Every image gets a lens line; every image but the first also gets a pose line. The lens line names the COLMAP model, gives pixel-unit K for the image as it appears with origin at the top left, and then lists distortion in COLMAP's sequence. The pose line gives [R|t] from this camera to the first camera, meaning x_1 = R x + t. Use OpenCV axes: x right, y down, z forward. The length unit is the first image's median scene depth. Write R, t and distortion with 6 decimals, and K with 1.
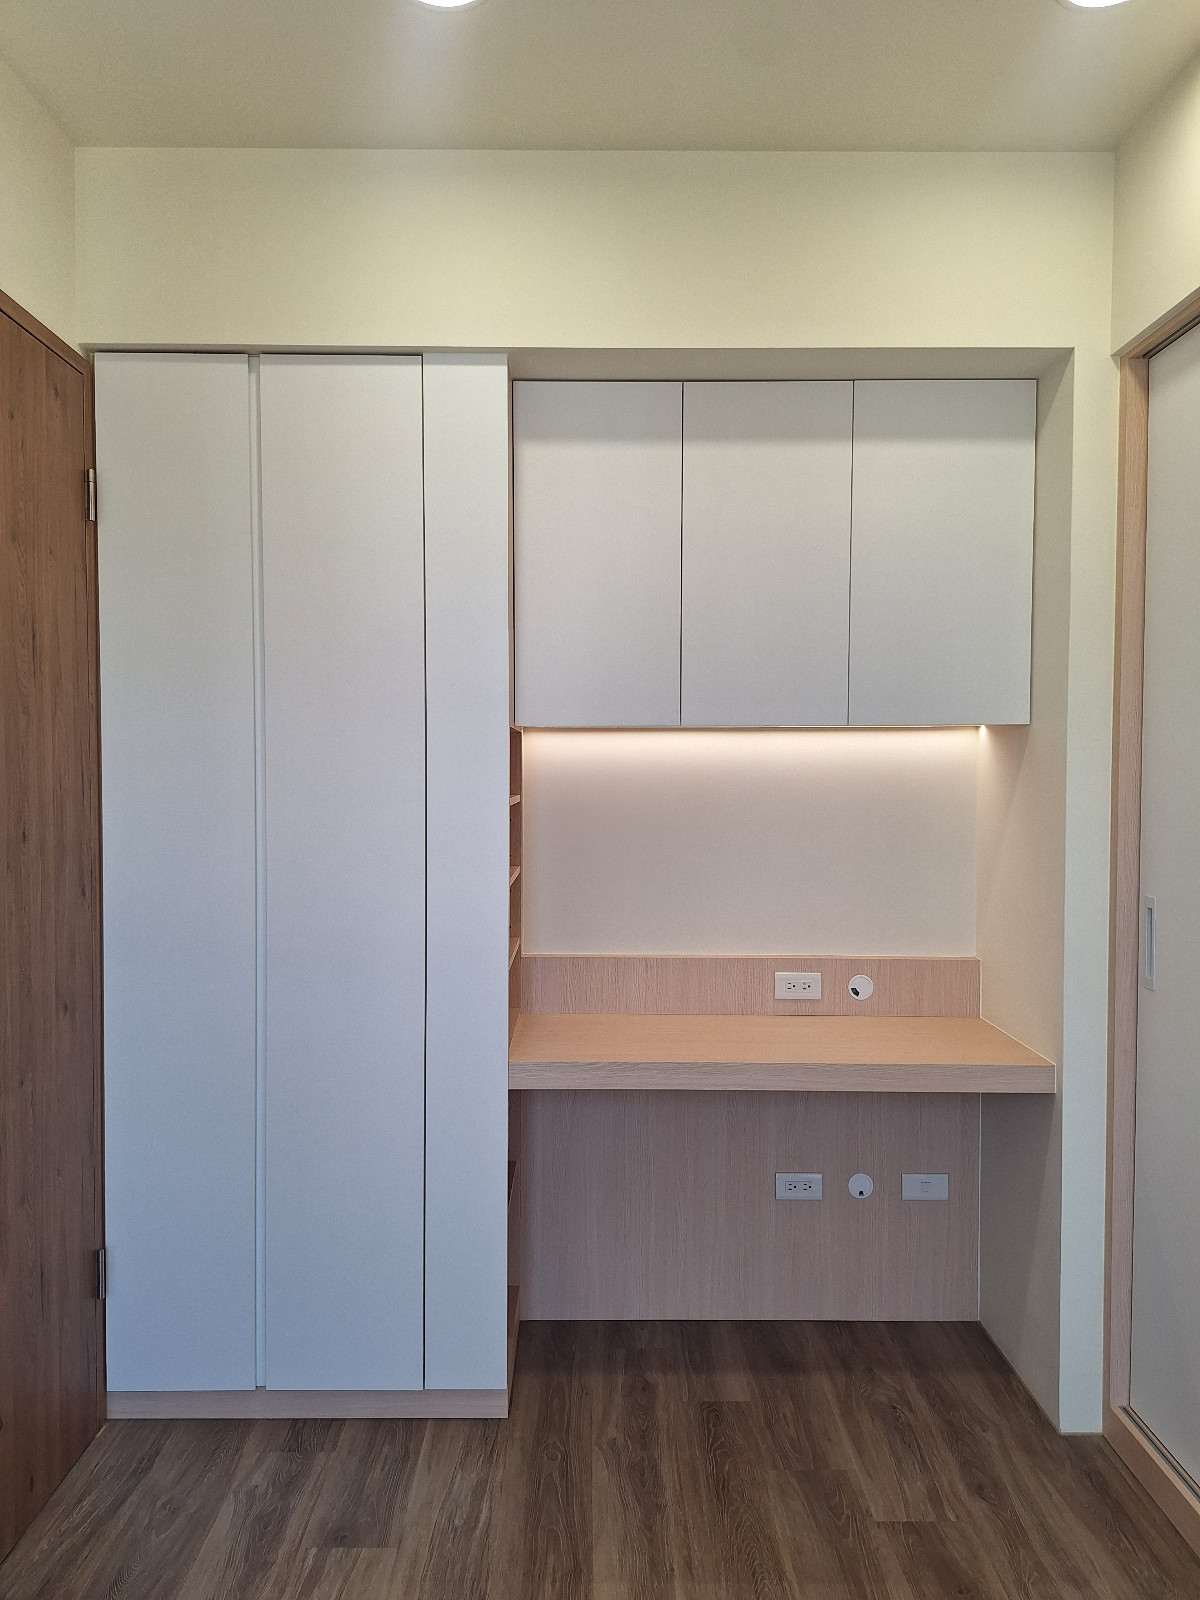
lens RADIAL K [[1113.3, 0, 592.4], [0, 1113.3, 800.2], [0, 0, 1]] dist [0.040142, -0.028155]
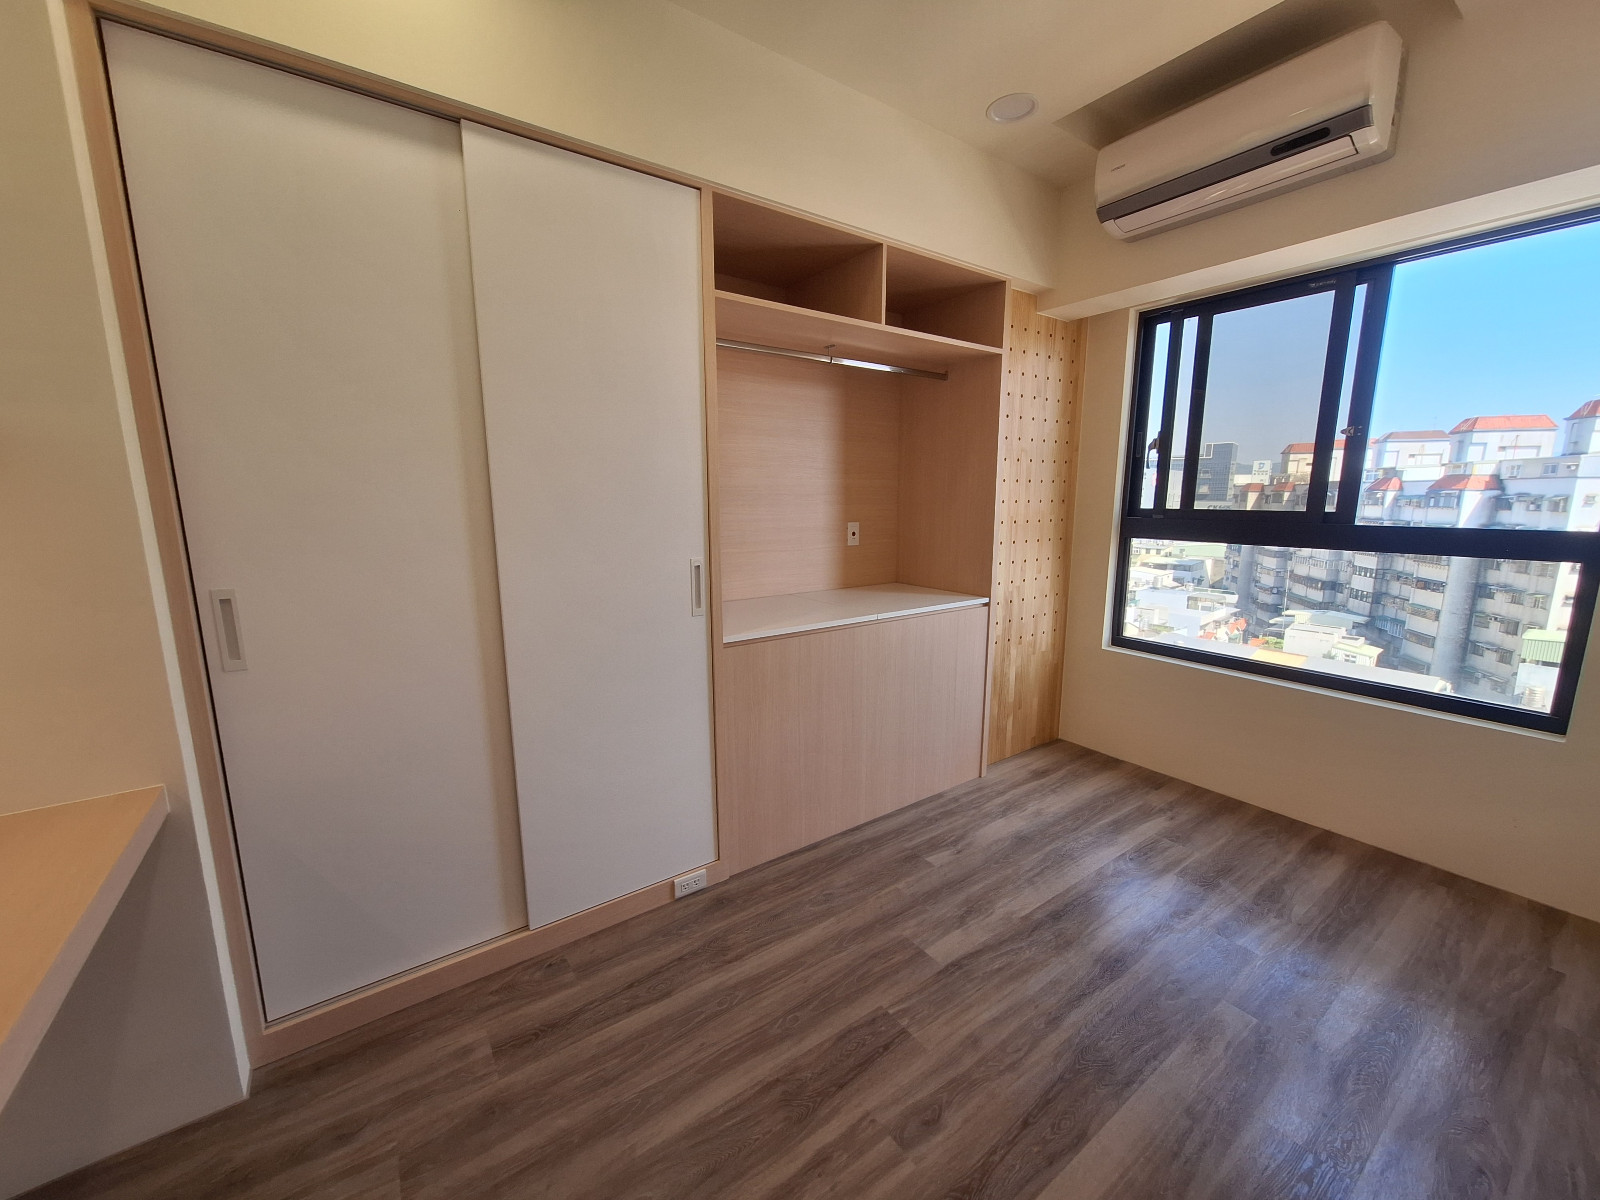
lens RADIAL K [[633.4, 0, 805.1], [0, 633.4, 603.0], [0, 0, 1]] dist [0.001052, 0.000246]
pose [[-0.577623, -0.141362, 0.803970, -0.314544], [0.025152, 0.981342, 0.190620, -0.005431], [-0.815916, 0.130328, -0.563290, 0.845915]]
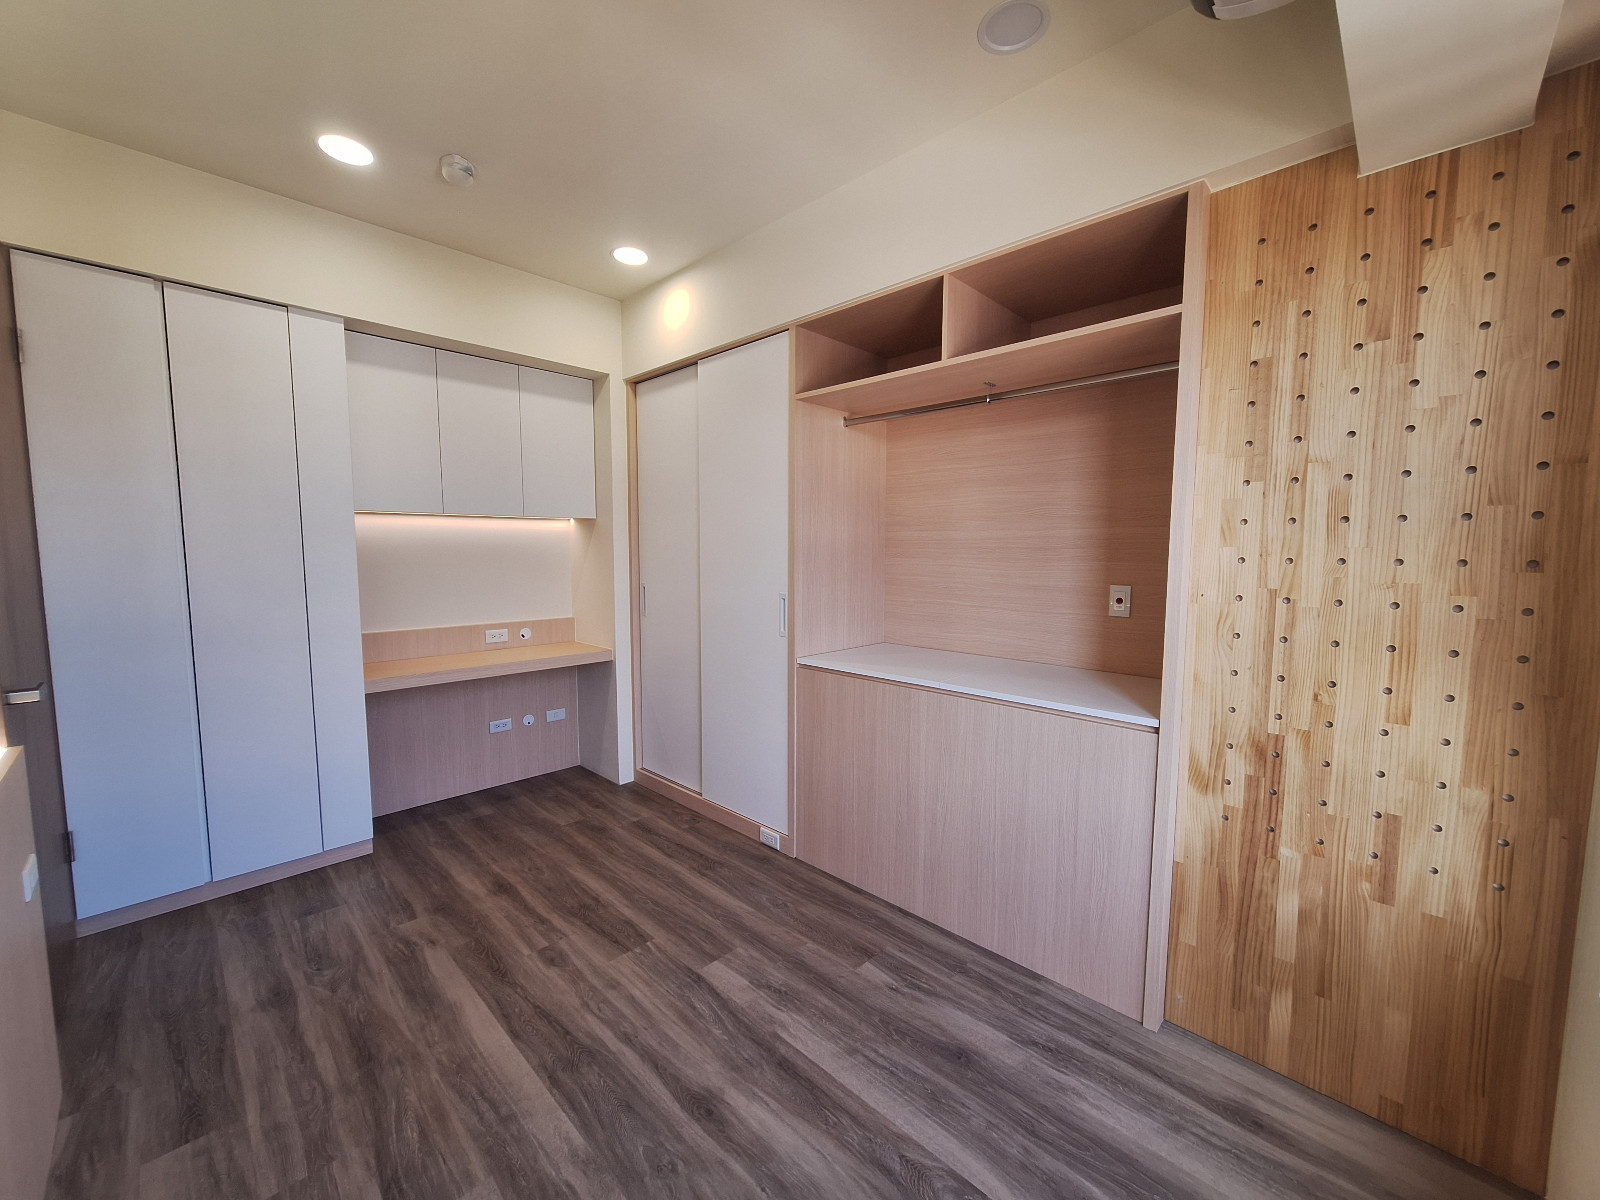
lens RADIAL K [[633.4, 0, 798.3], [0, 633.4, 603.6], [0, 0, 1]] dist [0.001052, 0.000246]
pose [[0.704737, -0.061404, 0.706806, -0.325422], [0.019912, 0.997567, 0.066810, 0.038093], [-0.709189, -0.033009, 0.704245, -0.350813]]
